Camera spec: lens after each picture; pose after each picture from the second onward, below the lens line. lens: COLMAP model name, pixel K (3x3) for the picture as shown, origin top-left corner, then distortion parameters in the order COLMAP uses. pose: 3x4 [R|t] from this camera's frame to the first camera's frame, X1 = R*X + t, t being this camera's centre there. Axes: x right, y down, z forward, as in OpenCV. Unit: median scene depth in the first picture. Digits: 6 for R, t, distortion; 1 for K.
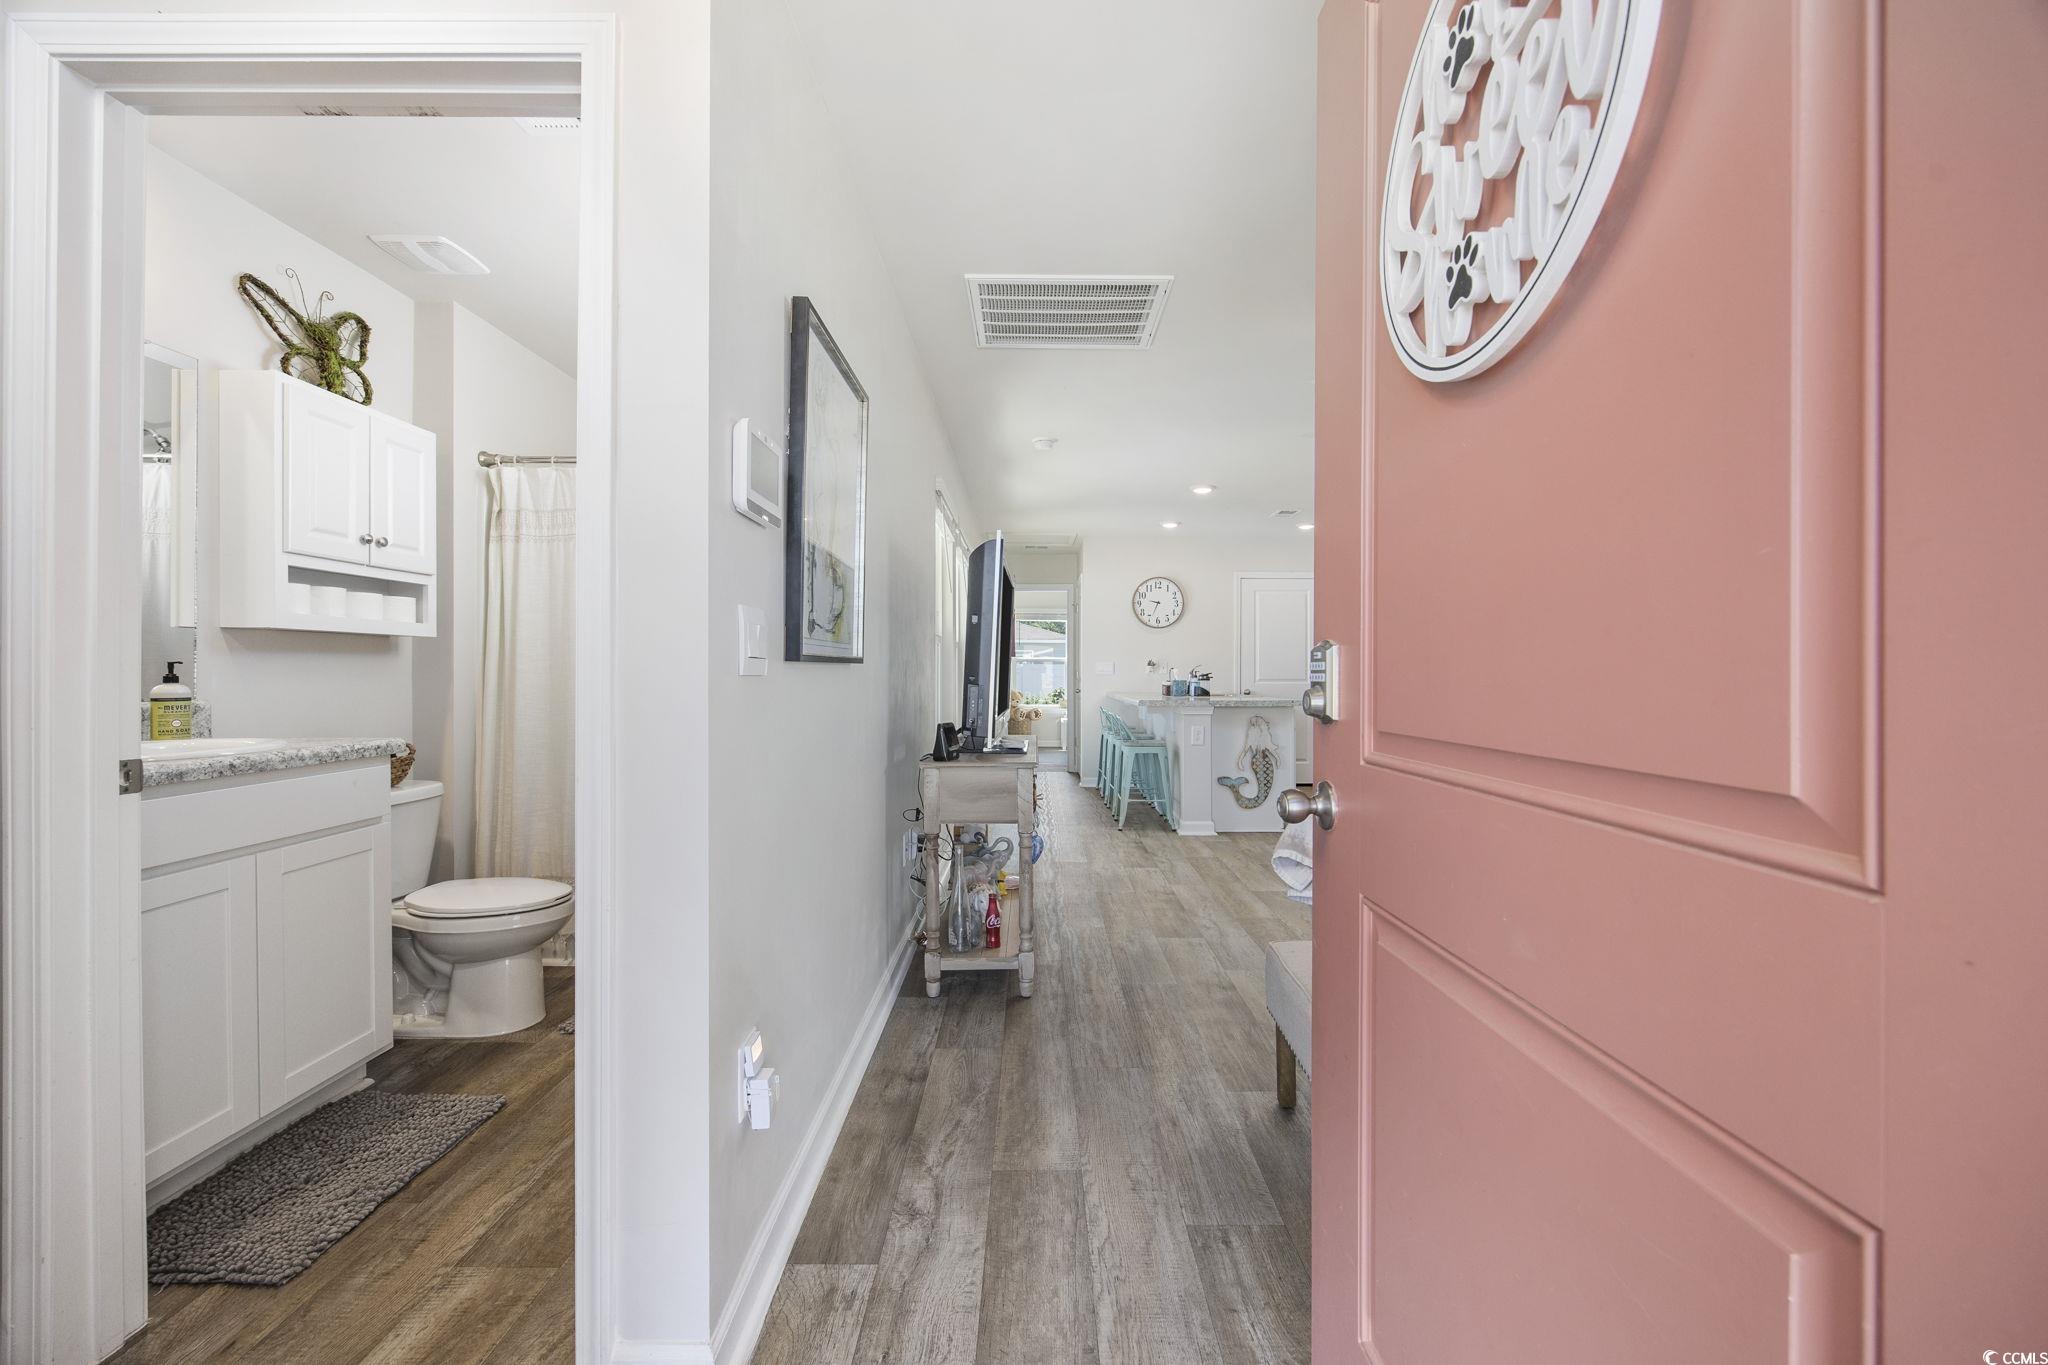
lens RADIAL K [[788.3, 0, 1031.5], [0, 788.3, 672.7], [0, 0, 1]] dist [0.002665, -0.001129]
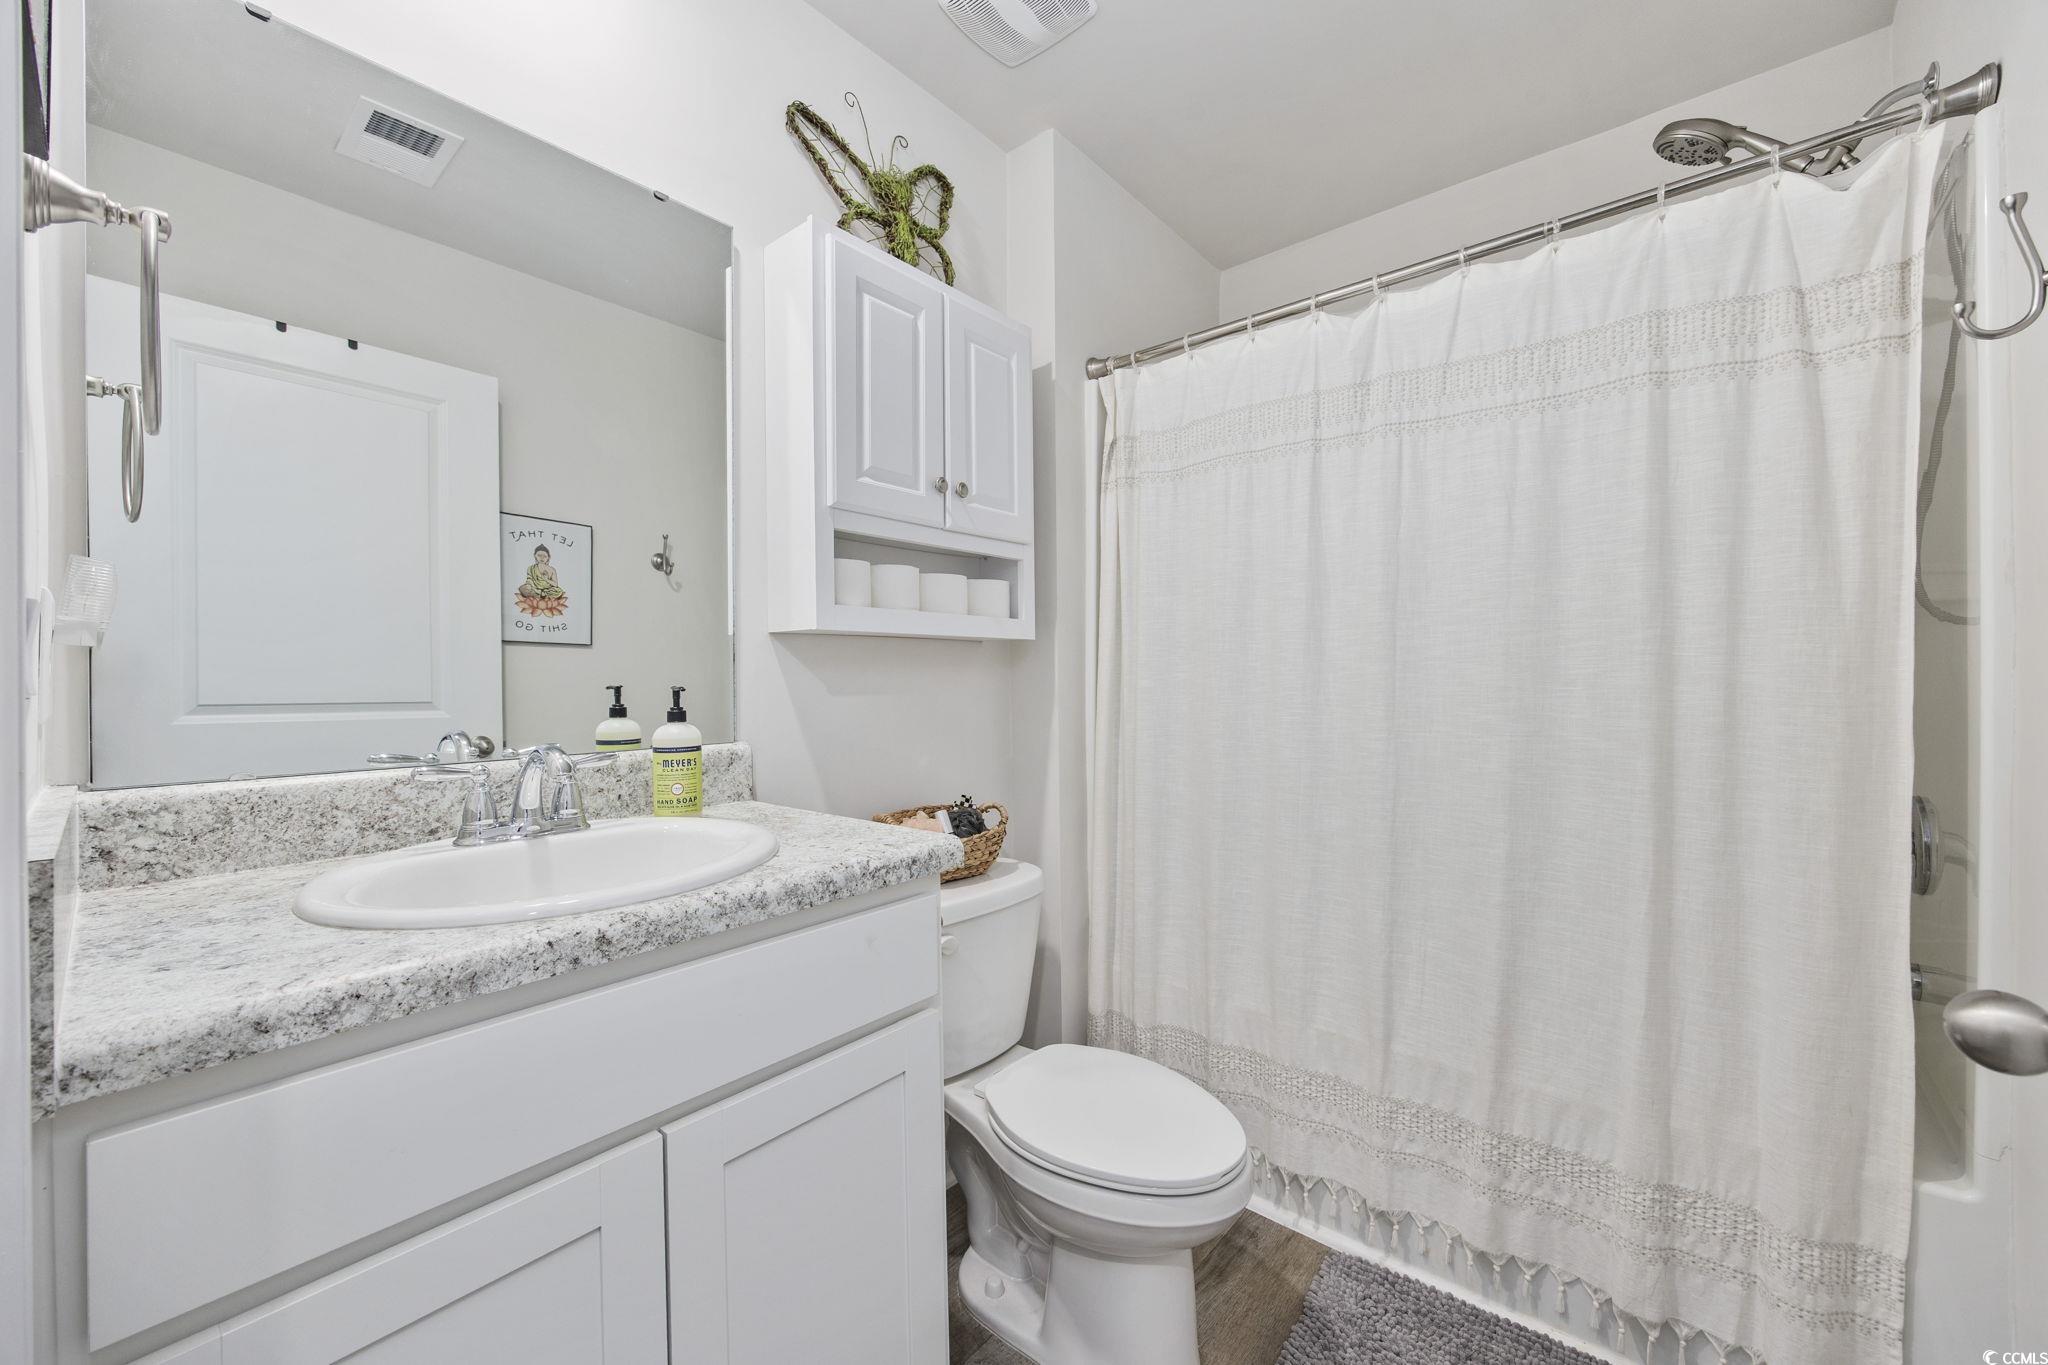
lens RADIAL K [[788.3, 0, 1025.3], [0, 788.3, 687.2], [0, 0, 1]] dist [0.002665, -0.001129]
pose [[0.762182, 0.000164, -0.647363, -0.382876], [0.009249, 0.999895, 0.011142, -0.014955], [0.647297, -0.014480, 0.762101, 0.563136]]
